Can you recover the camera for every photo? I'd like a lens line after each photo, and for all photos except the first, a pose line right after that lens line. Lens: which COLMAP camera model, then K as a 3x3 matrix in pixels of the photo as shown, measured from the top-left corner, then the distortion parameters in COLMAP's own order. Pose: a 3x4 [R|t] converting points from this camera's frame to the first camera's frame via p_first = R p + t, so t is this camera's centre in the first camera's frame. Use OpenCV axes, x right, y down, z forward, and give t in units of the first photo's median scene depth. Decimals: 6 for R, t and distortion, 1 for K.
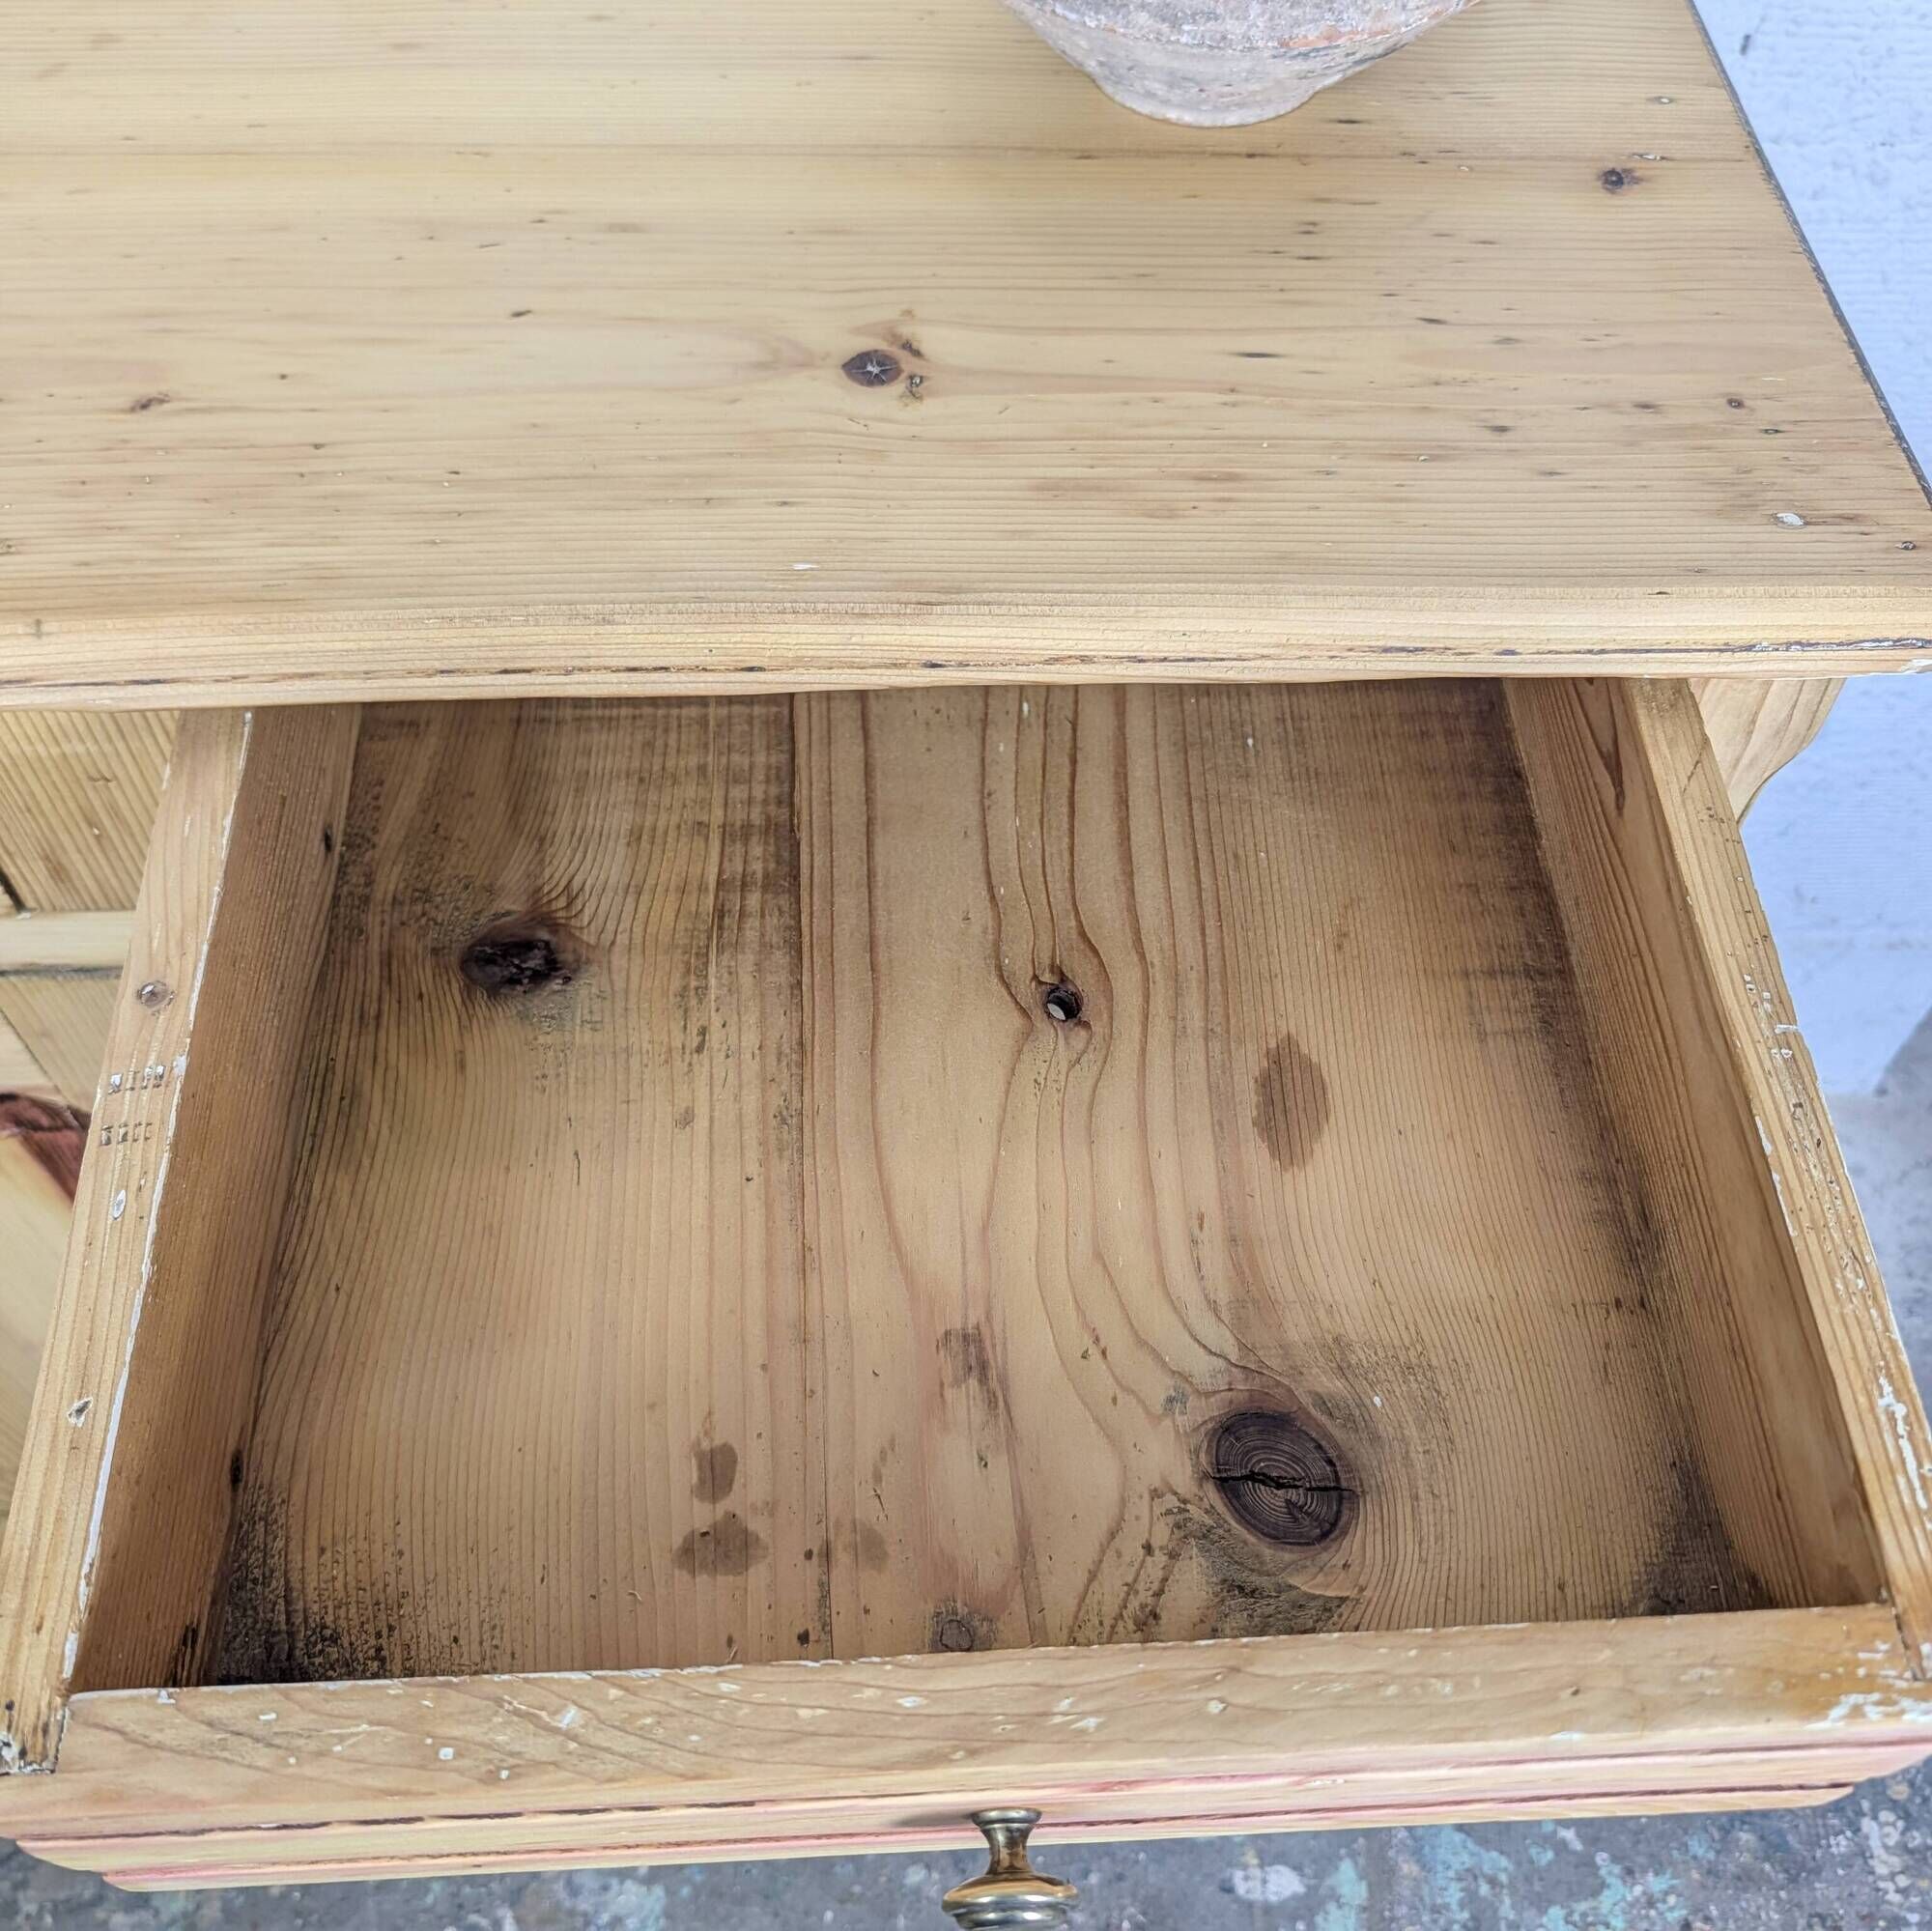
lens RADIAL K [[1883.5, 0, 991.4], [0, 1883.5, 1069.9], [0, 0, 1]] dist [-0.002846, 0.000000]
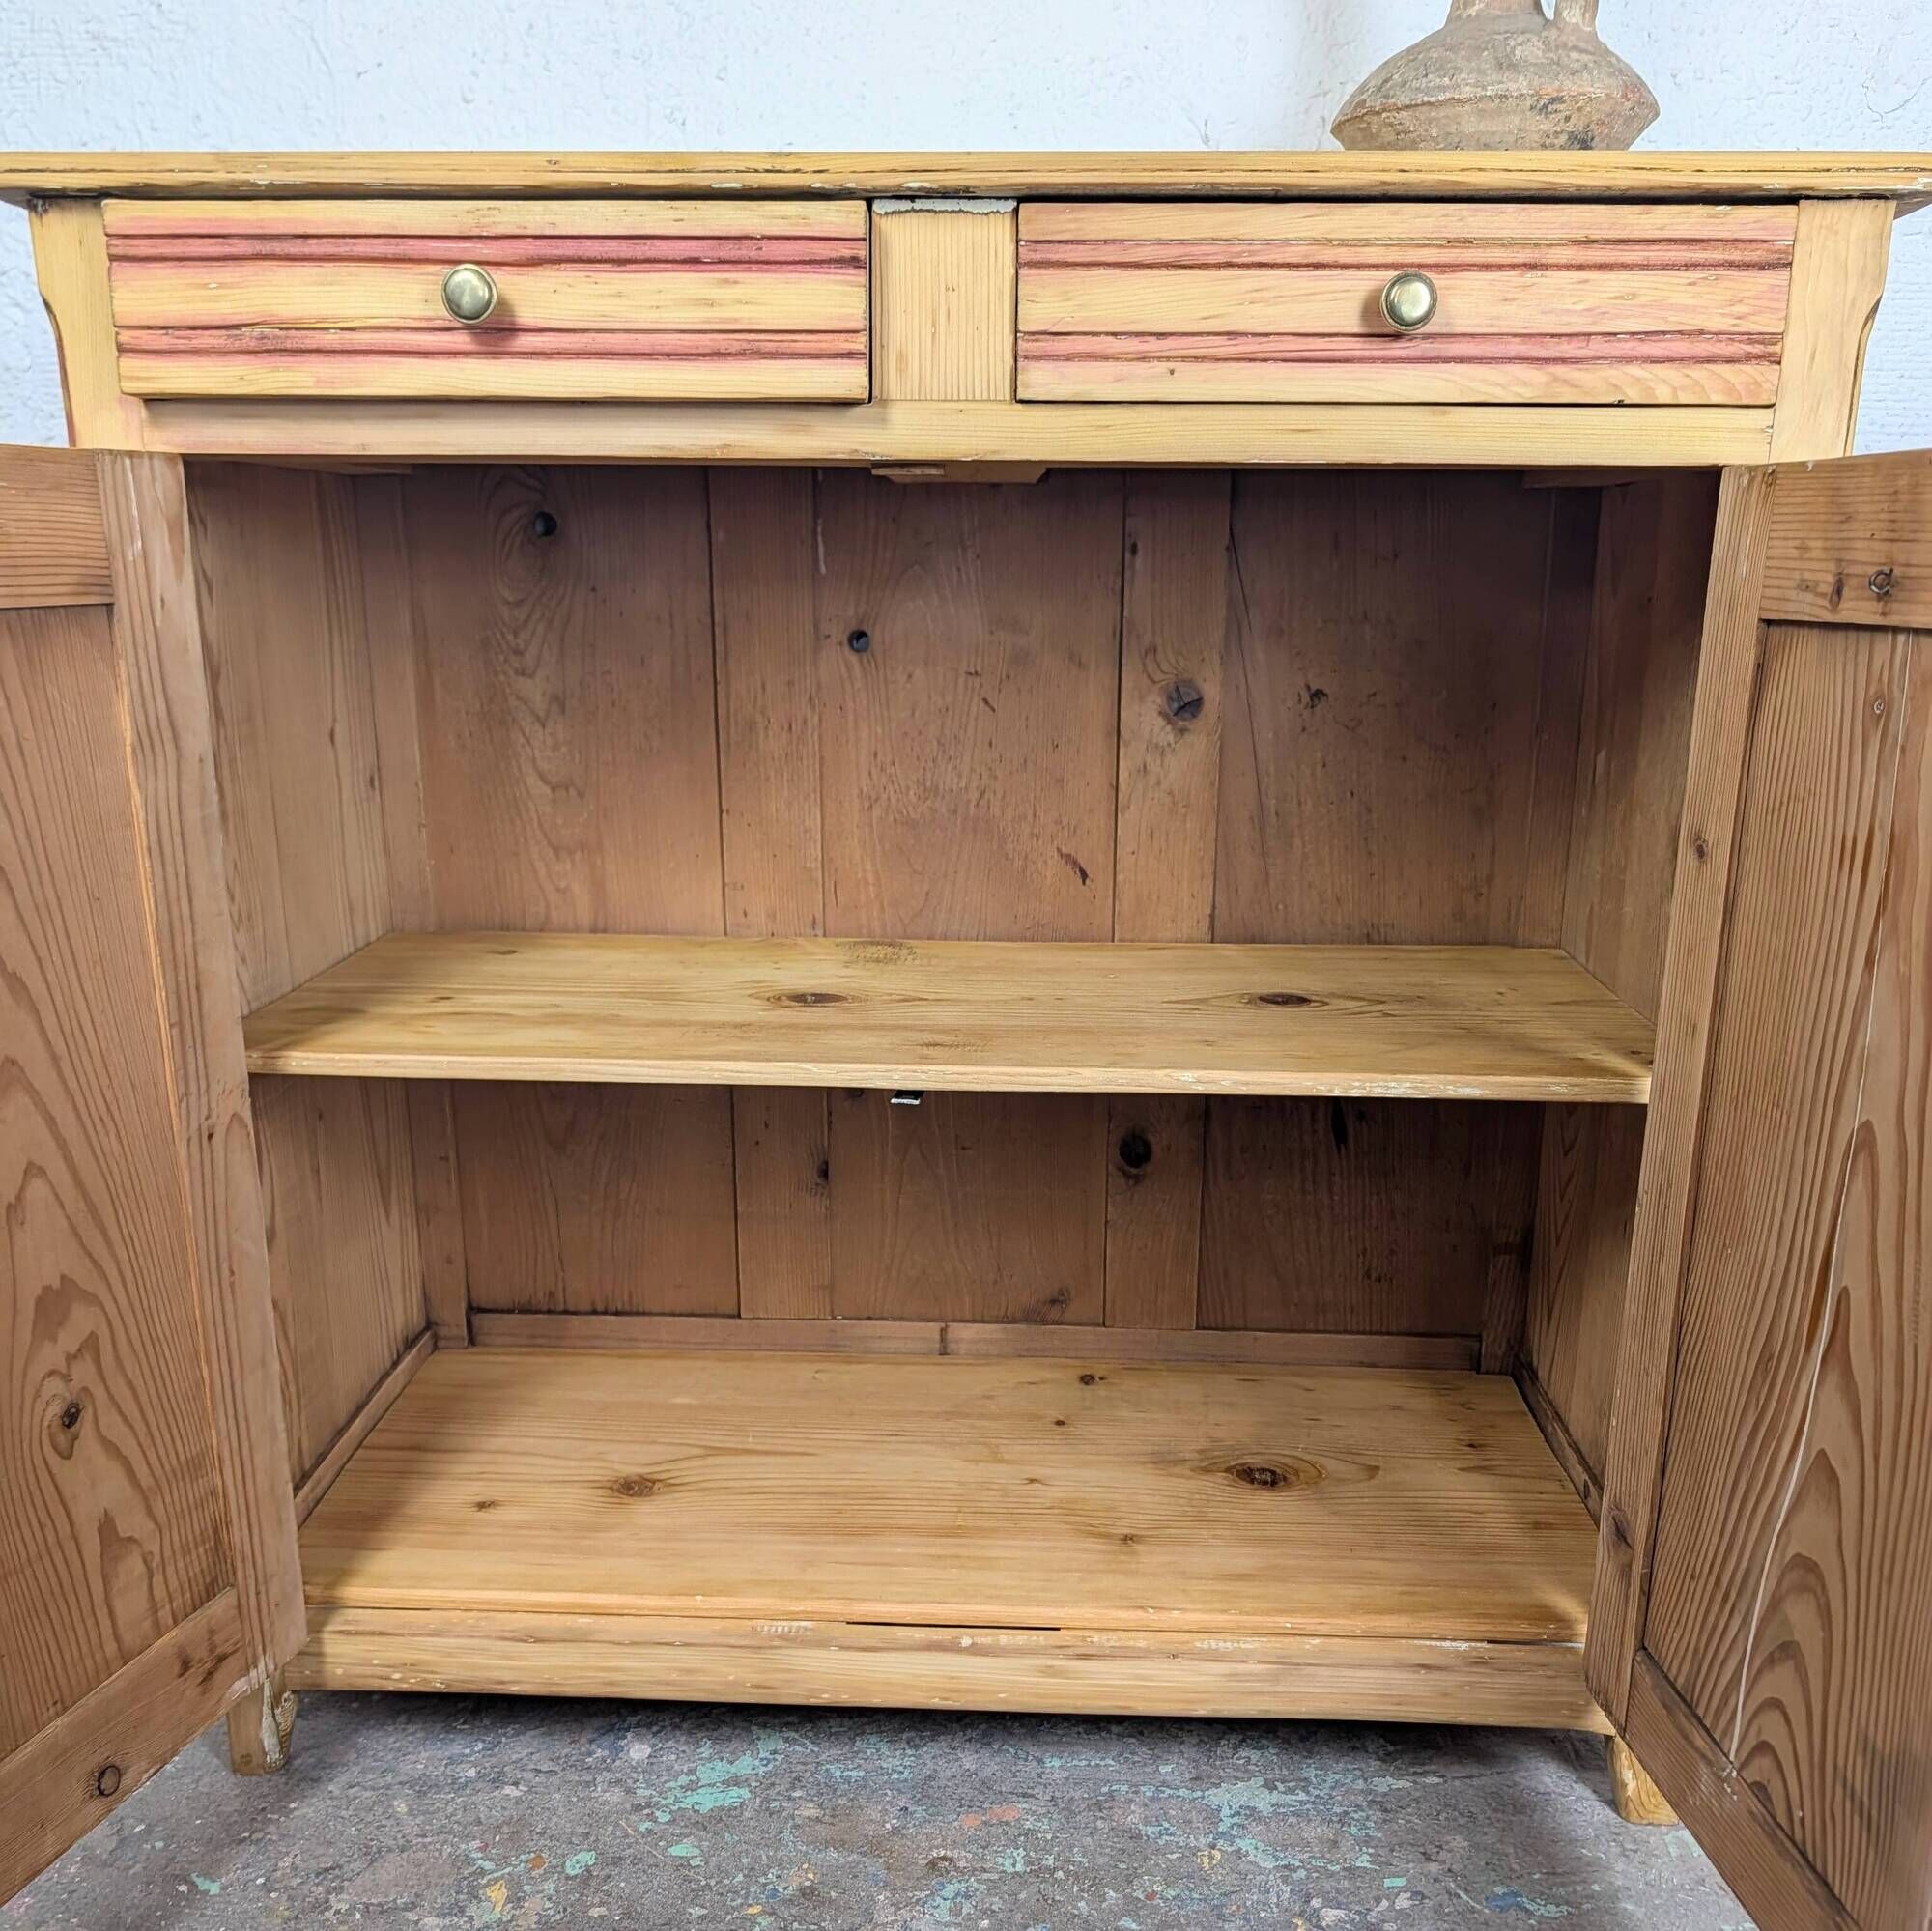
lens RADIAL K [[1866.8, 0, 956.8], [0, 1866.8, 1103.3], [0, 0, 1]] dist [0.003193, 0.000000]
pose [[0.995797, 0.011538, -0.090855, -0.122469], [-0.067888, 0.758859, -0.647707, 0.728524], [0.061473, 0.651153, 0.756453, 0.045475]]
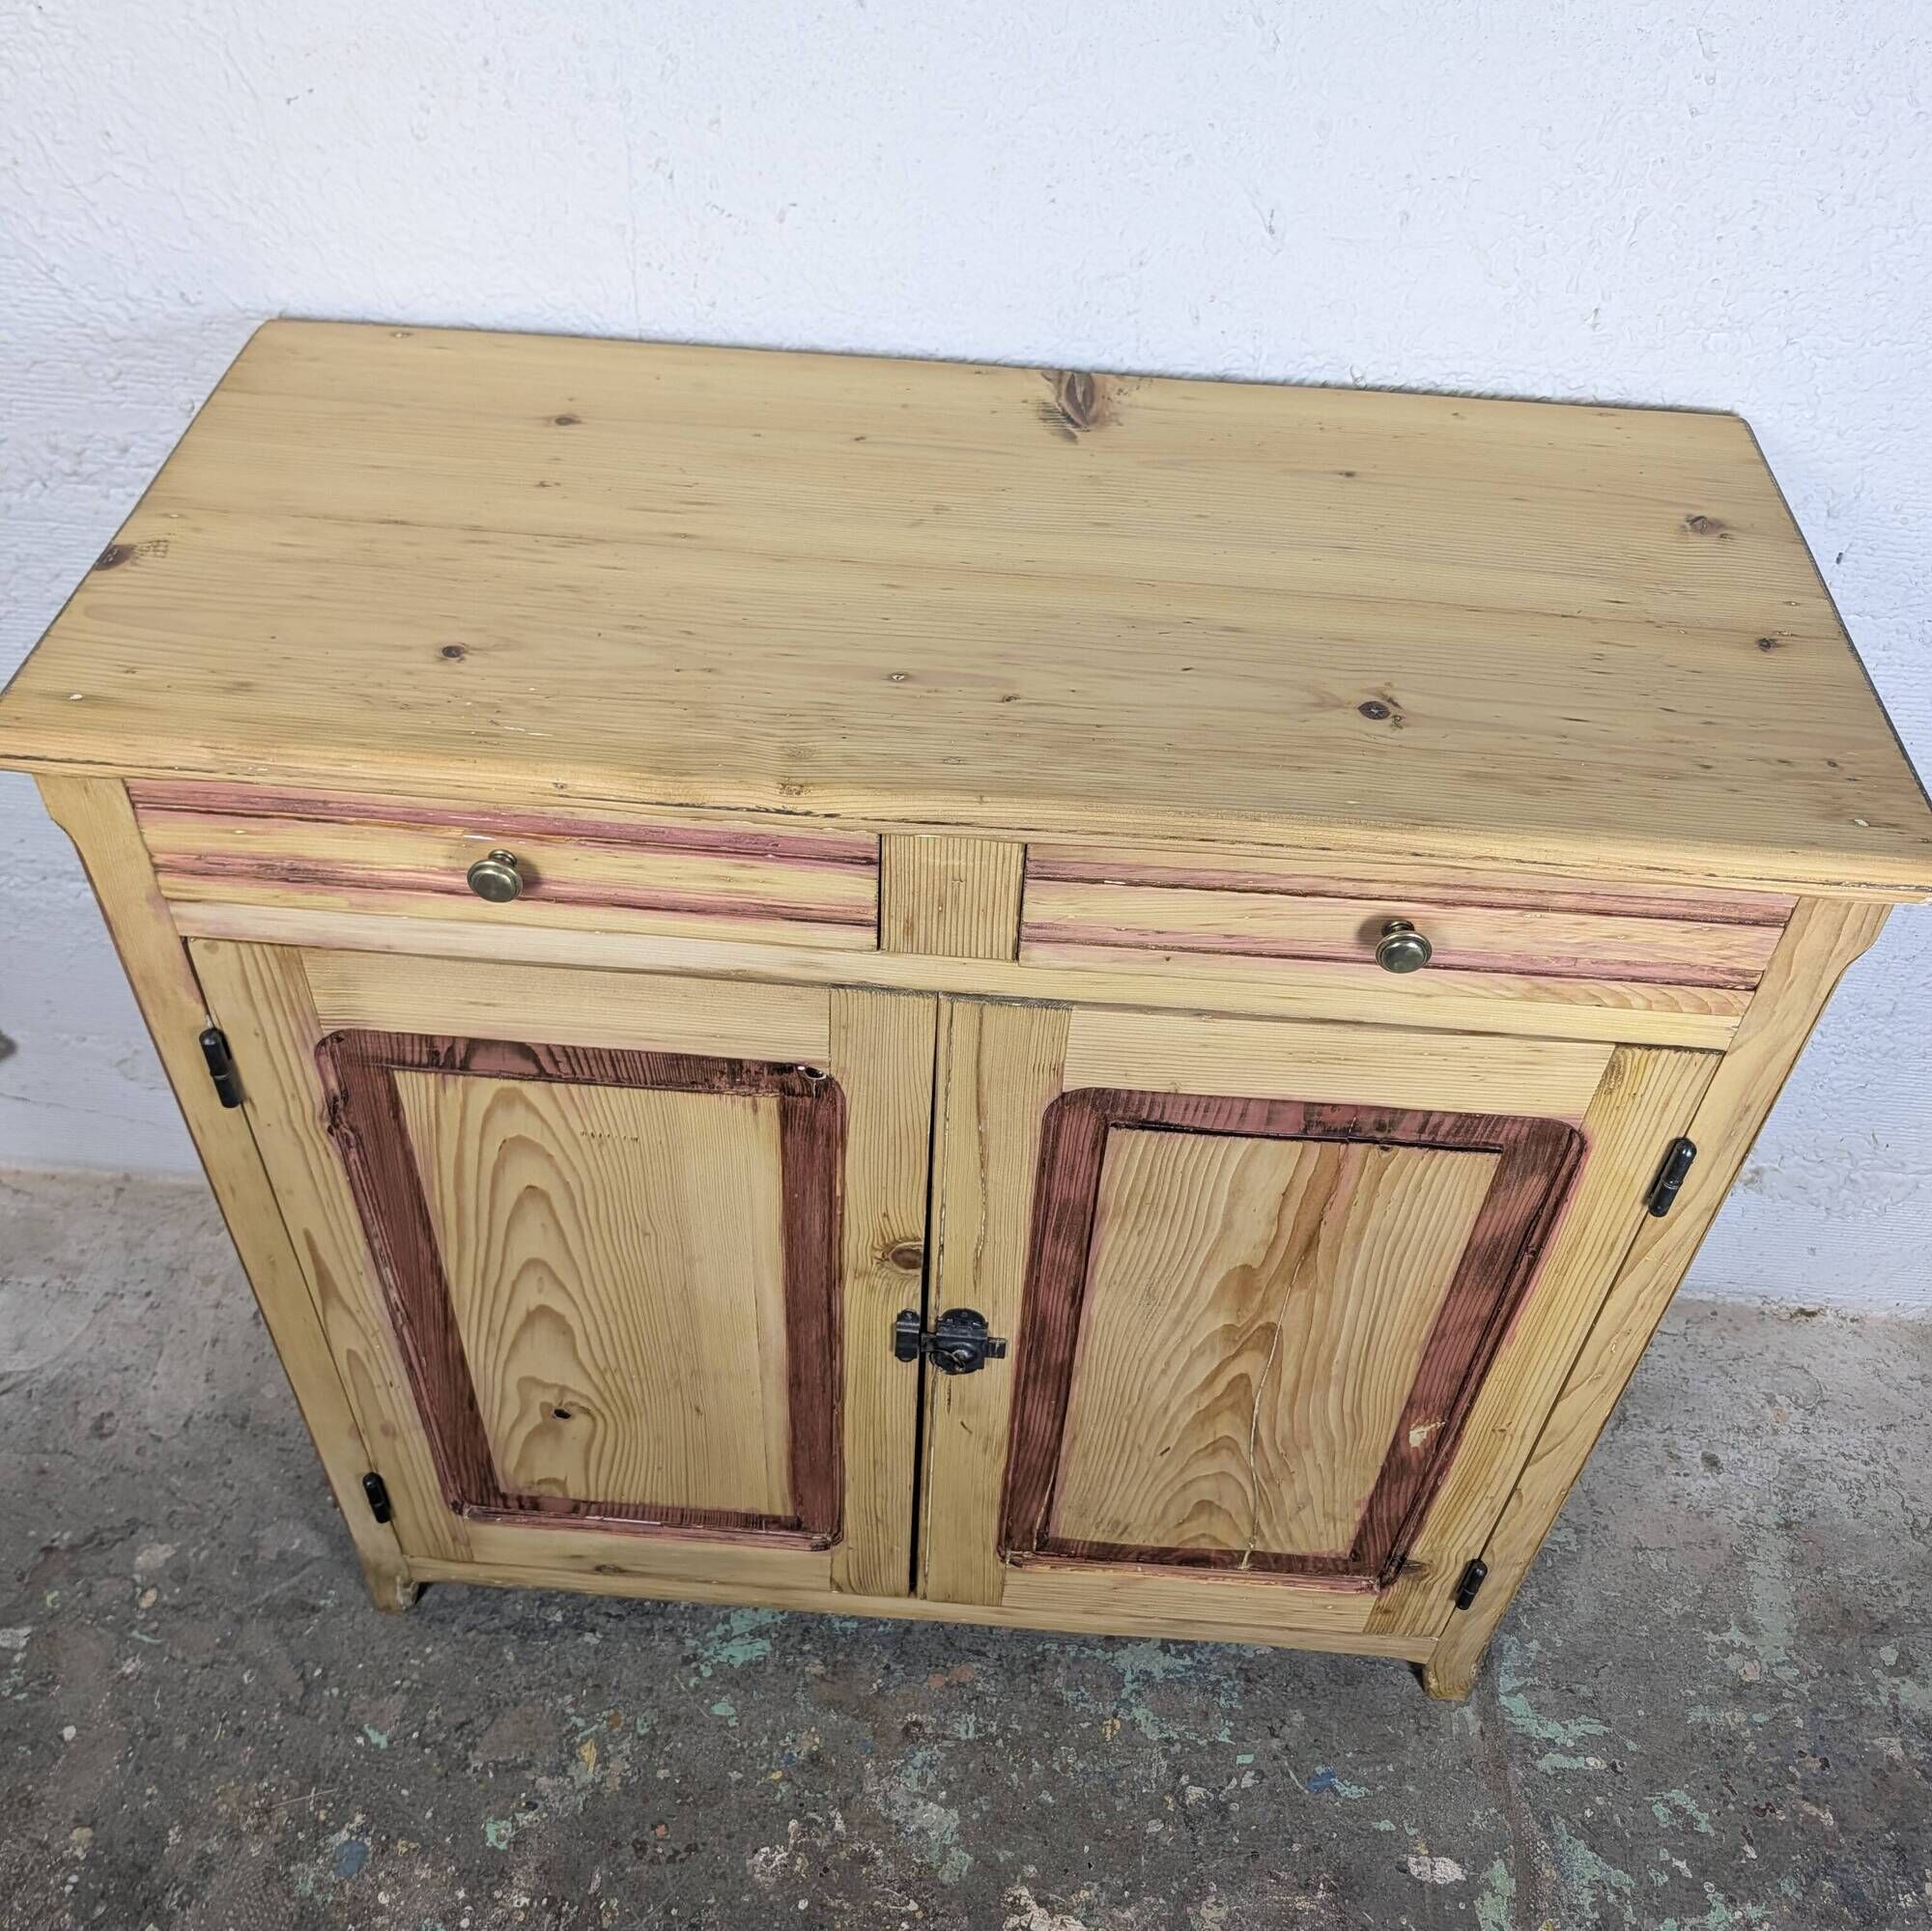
lens RADIAL K [[1866.8, 0, 943.2], [0, 1866.8, 978.5], [0, 0, 1]] dist [0.003193, 0.000000]
pose [[0.993318, 0.090625, -0.071466, -0.147197], [-0.103290, 0.974310, -0.200129, 0.140614], [0.051493, 0.206174, 0.977160, -0.363368]]
